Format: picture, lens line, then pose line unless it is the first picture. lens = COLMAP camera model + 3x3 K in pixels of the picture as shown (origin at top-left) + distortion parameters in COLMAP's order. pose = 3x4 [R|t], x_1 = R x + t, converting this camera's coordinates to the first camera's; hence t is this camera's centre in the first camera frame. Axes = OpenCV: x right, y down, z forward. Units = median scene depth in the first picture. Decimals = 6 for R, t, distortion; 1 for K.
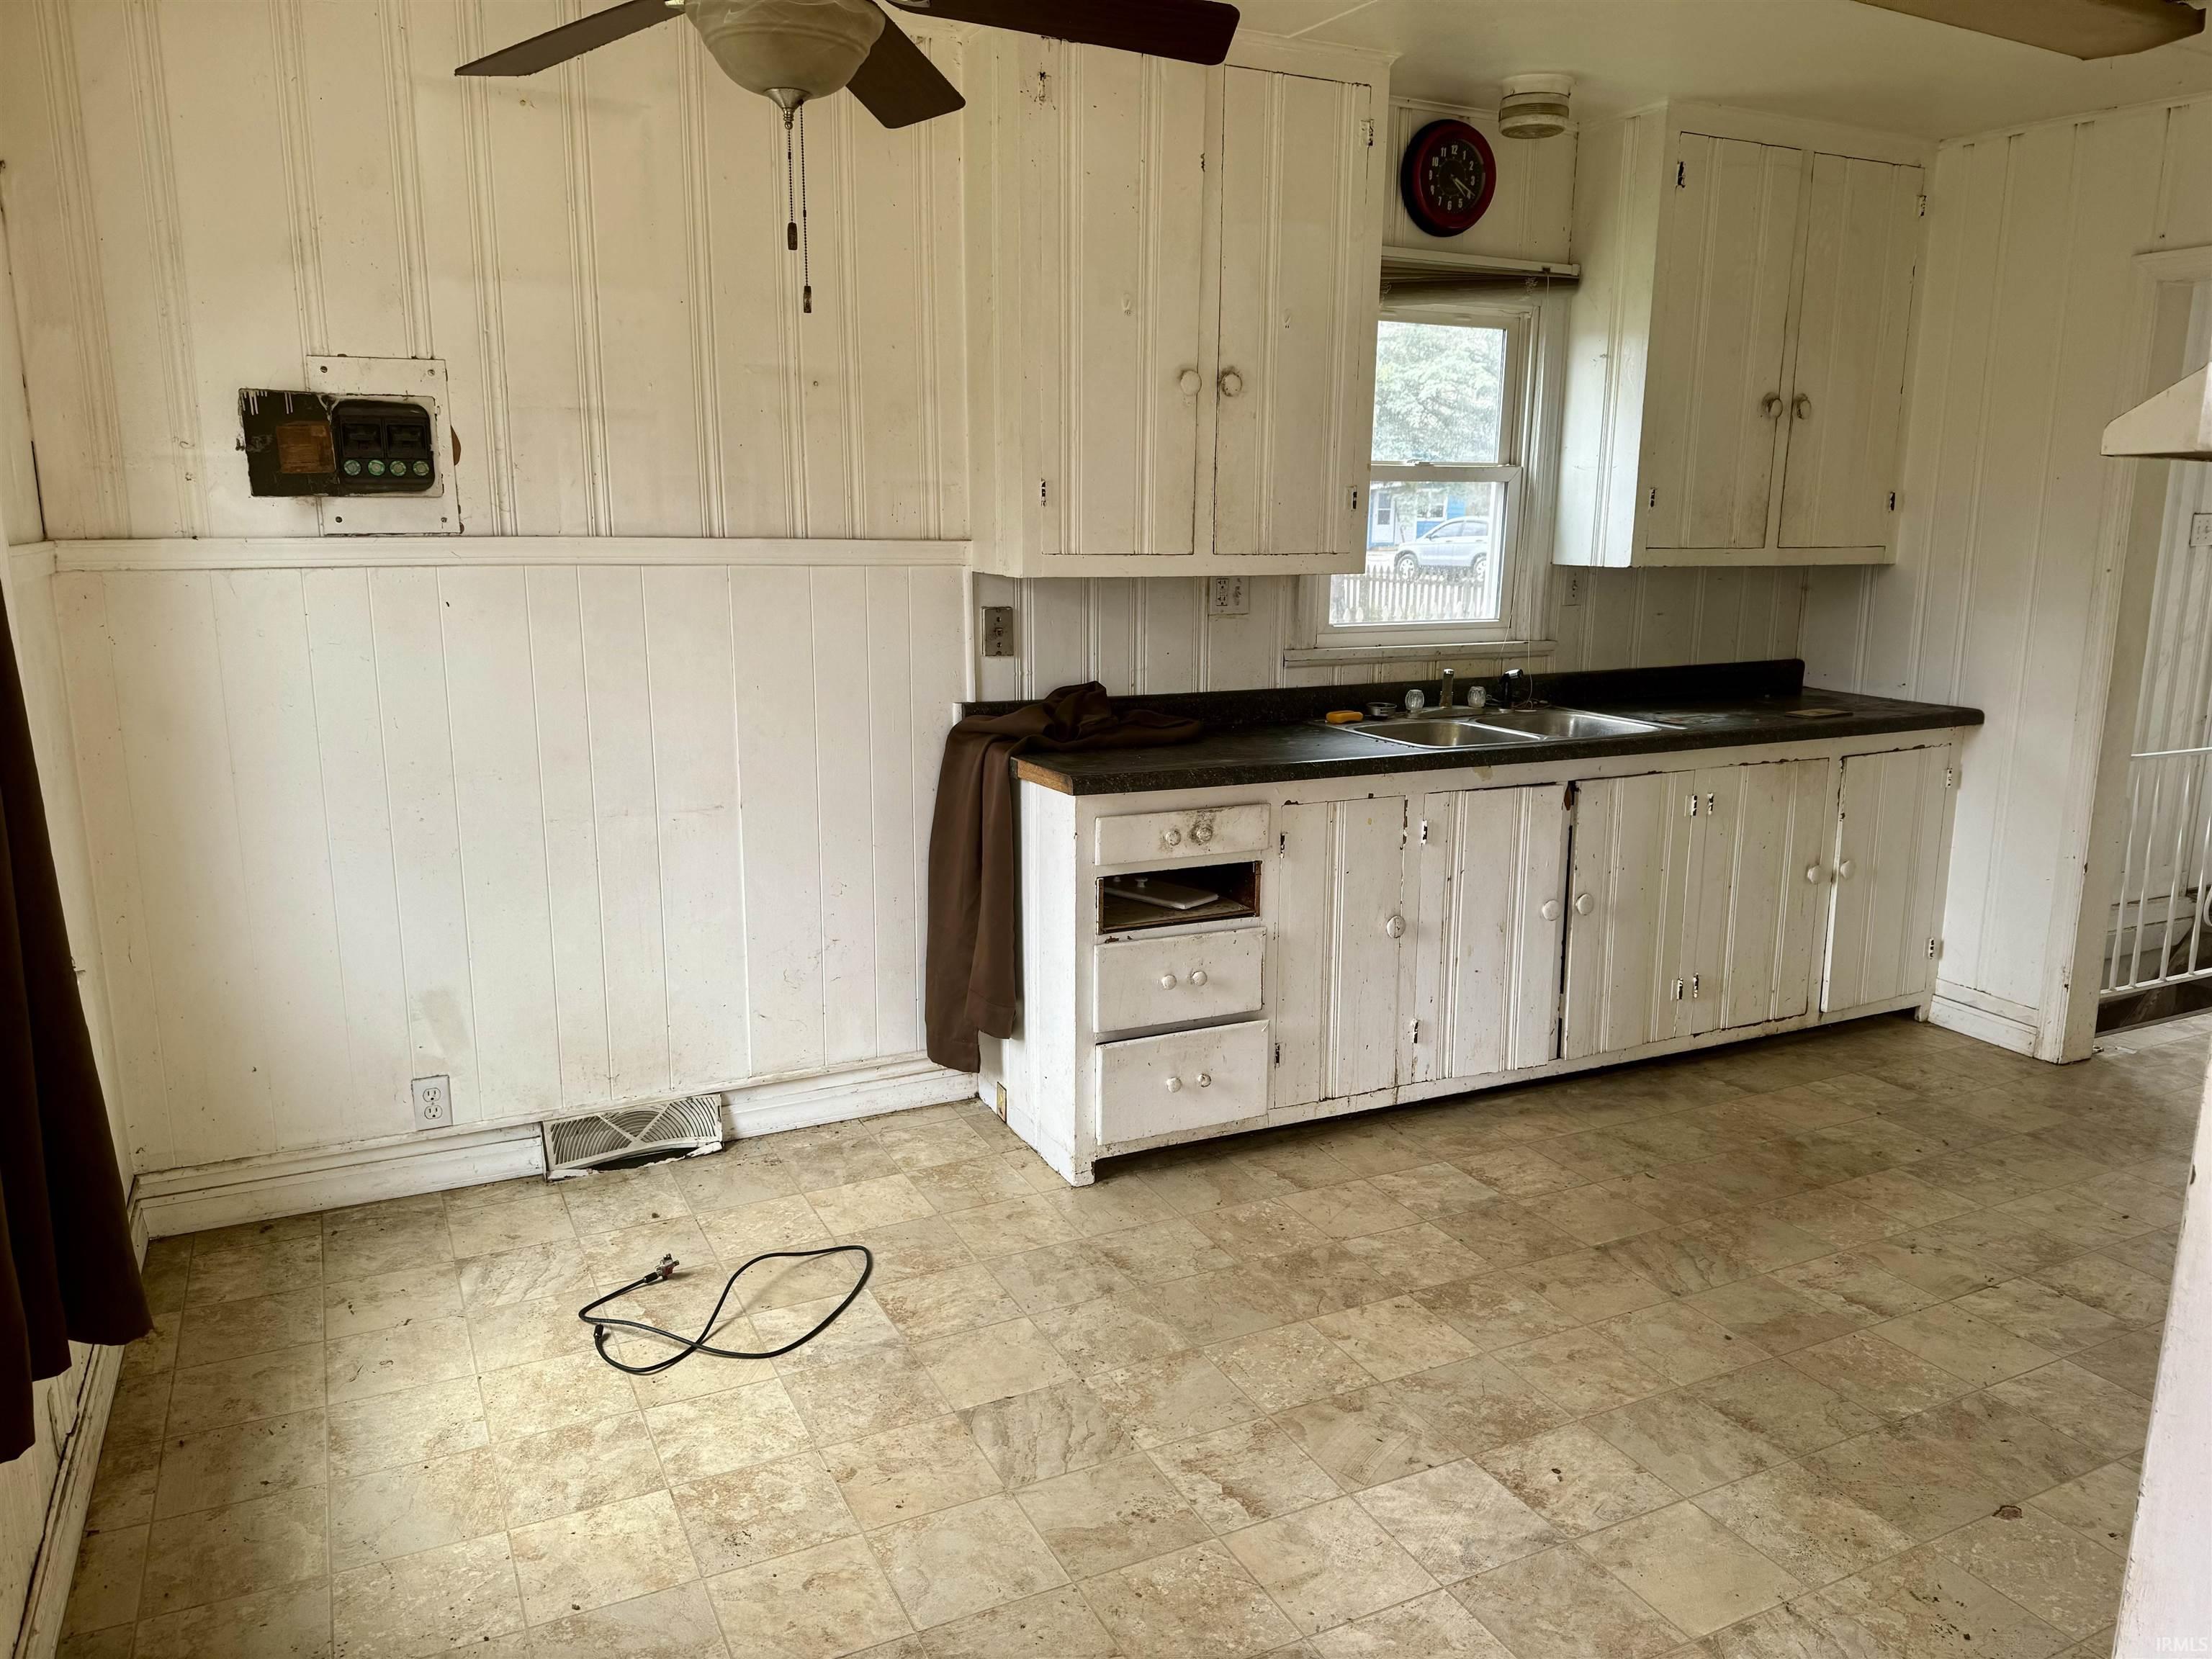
lens RADIAL K [[1549.5, 0, 1093.8], [0, 1549.5, 838.3], [0, 0, 1]] dist [0.024463, -0.039143]
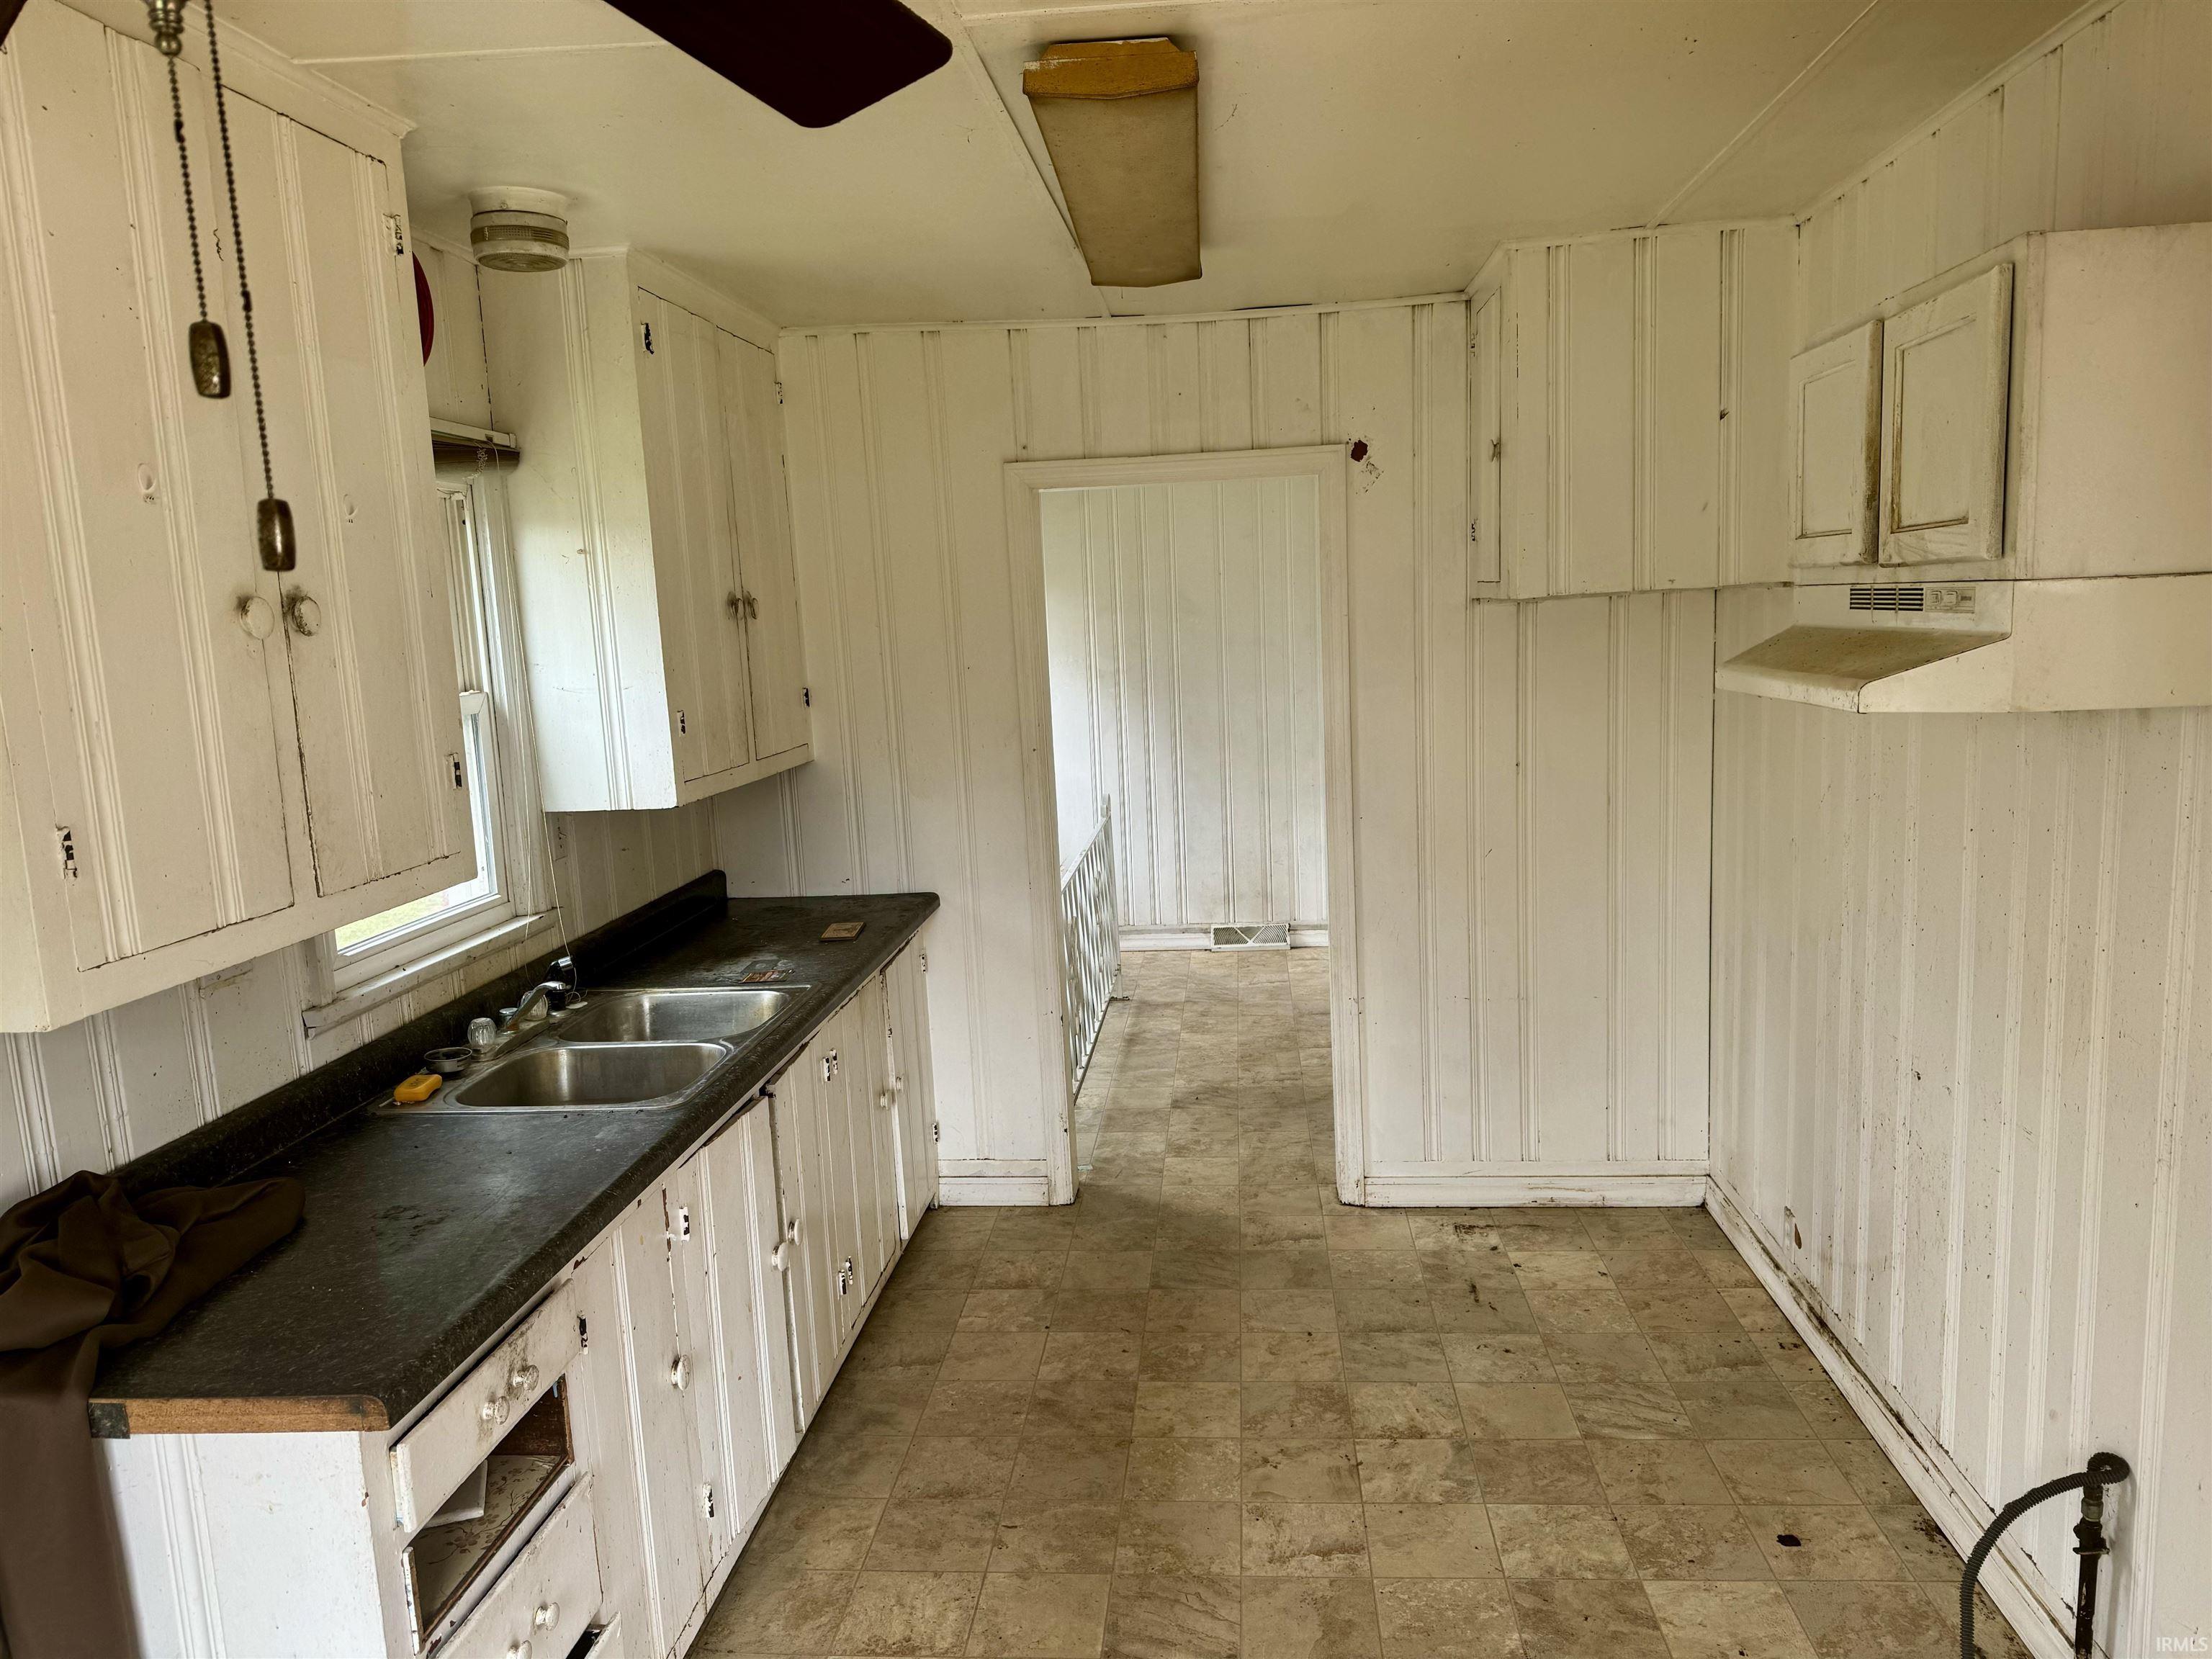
lens RADIAL K [[1549.5, 0, 1122.4], [0, 1549.5, 826.6], [0, 0, 1]] dist [0.024463, -0.039143]
pose [[0.504997, -0.151000, 0.849810, -0.233566], [0.220415, 0.974494, 0.042174, -0.150253], [-0.834503, 0.166013, 0.525399, 0.391298]]
